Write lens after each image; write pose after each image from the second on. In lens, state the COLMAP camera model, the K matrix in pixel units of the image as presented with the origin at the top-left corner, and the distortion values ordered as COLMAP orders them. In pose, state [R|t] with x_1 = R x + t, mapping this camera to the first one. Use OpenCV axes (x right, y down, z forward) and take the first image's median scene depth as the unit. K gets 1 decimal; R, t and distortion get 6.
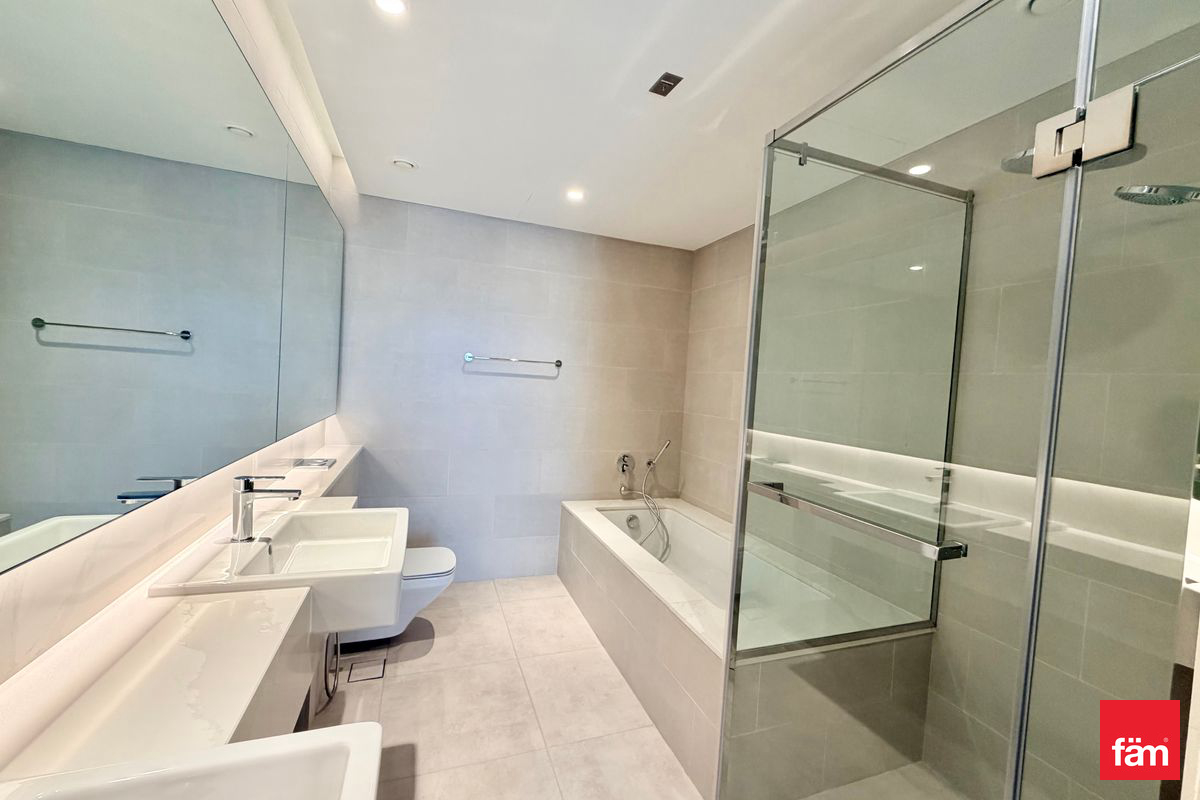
lens RADIAL K [[480.1, 0, 599.8], [0, 480.1, 398.1], [0, 0, 1]] dist [0.006913, -0.001283]
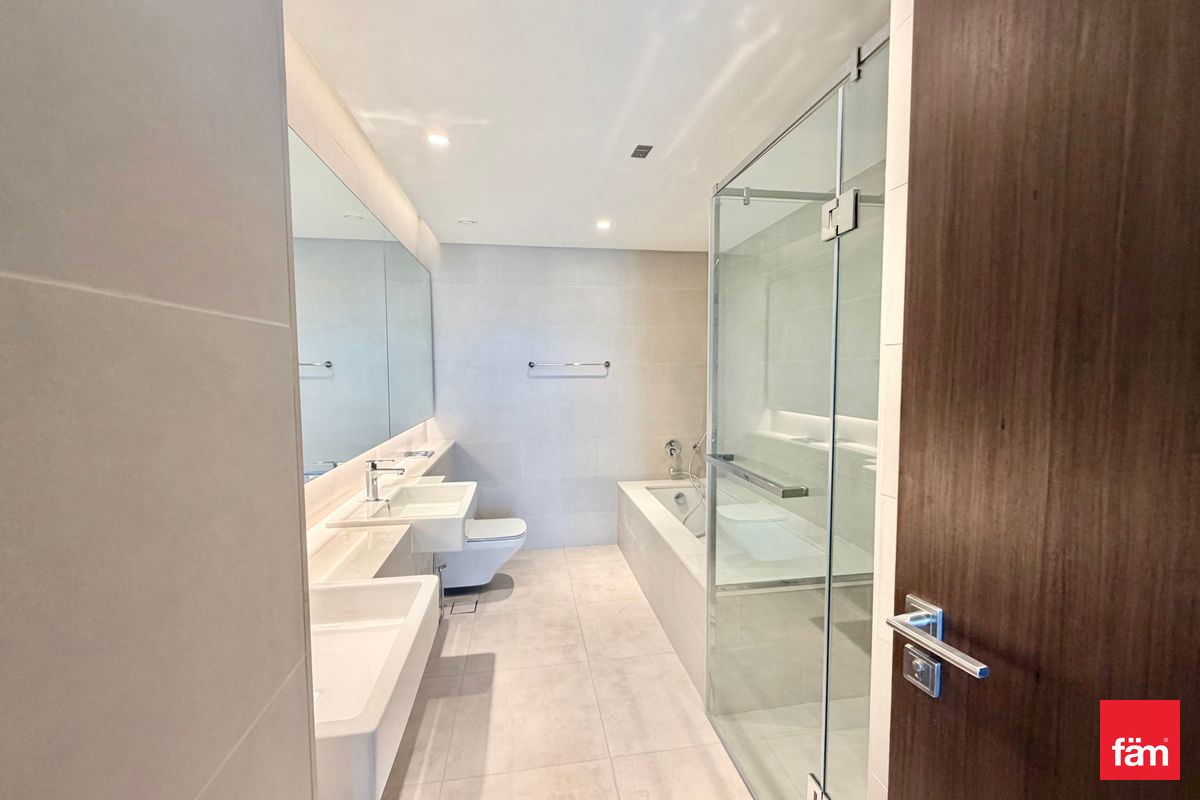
lens RADIAL K [[480.1, 0, 600.0], [0, 480.1, 398.4], [0, 0, 1]] dist [0.006913, -0.001283]
pose [[0.979948, -0.054371, -0.191693, 0.155998], [0.058360, 0.998180, 0.015223, -0.010226], [0.190516, -0.026105, 0.981337, -0.199968]]
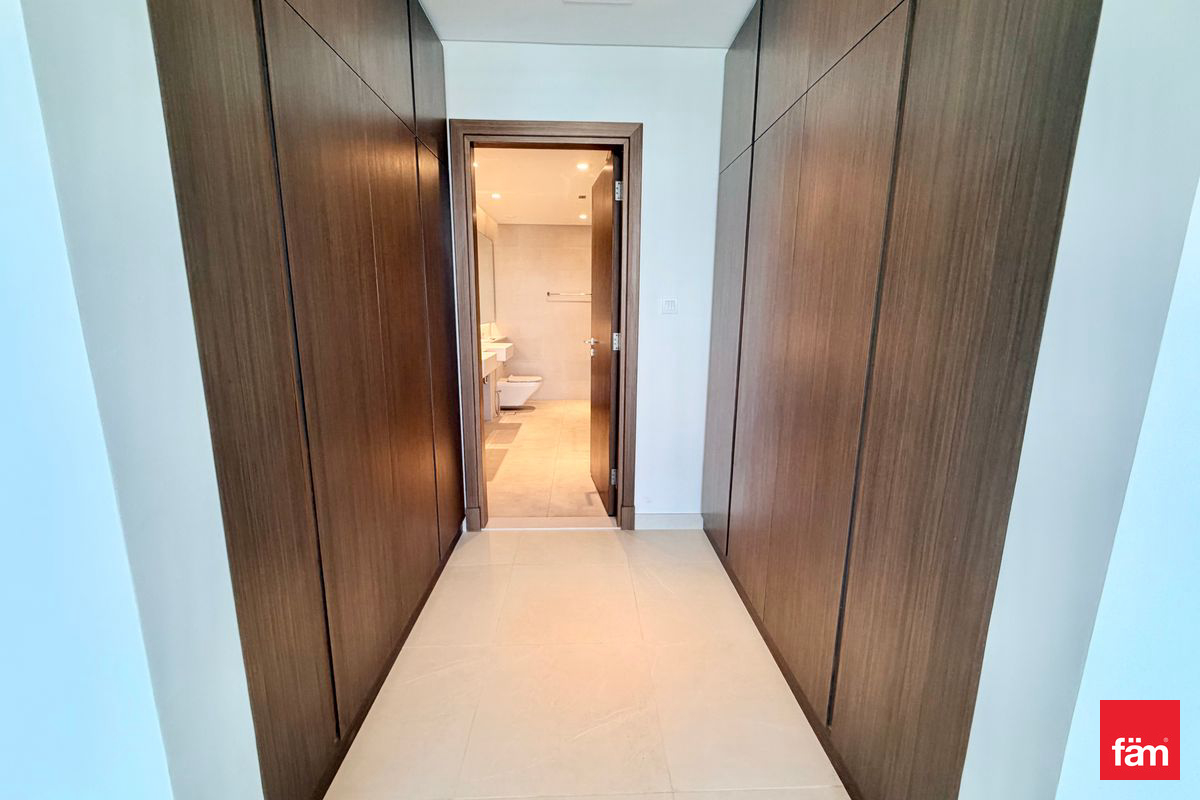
lens RADIAL K [[480.1, 0, 598.3], [0, 480.1, 398.7], [0, 0, 1]] dist [0.006913, -0.001283]
pose [[0.949830, 0.011075, -0.312571, 0.766619], [0.034668, 0.989486, 0.140410, 0.106746], [0.310840, -0.144201, 0.939460, -1.262499]]
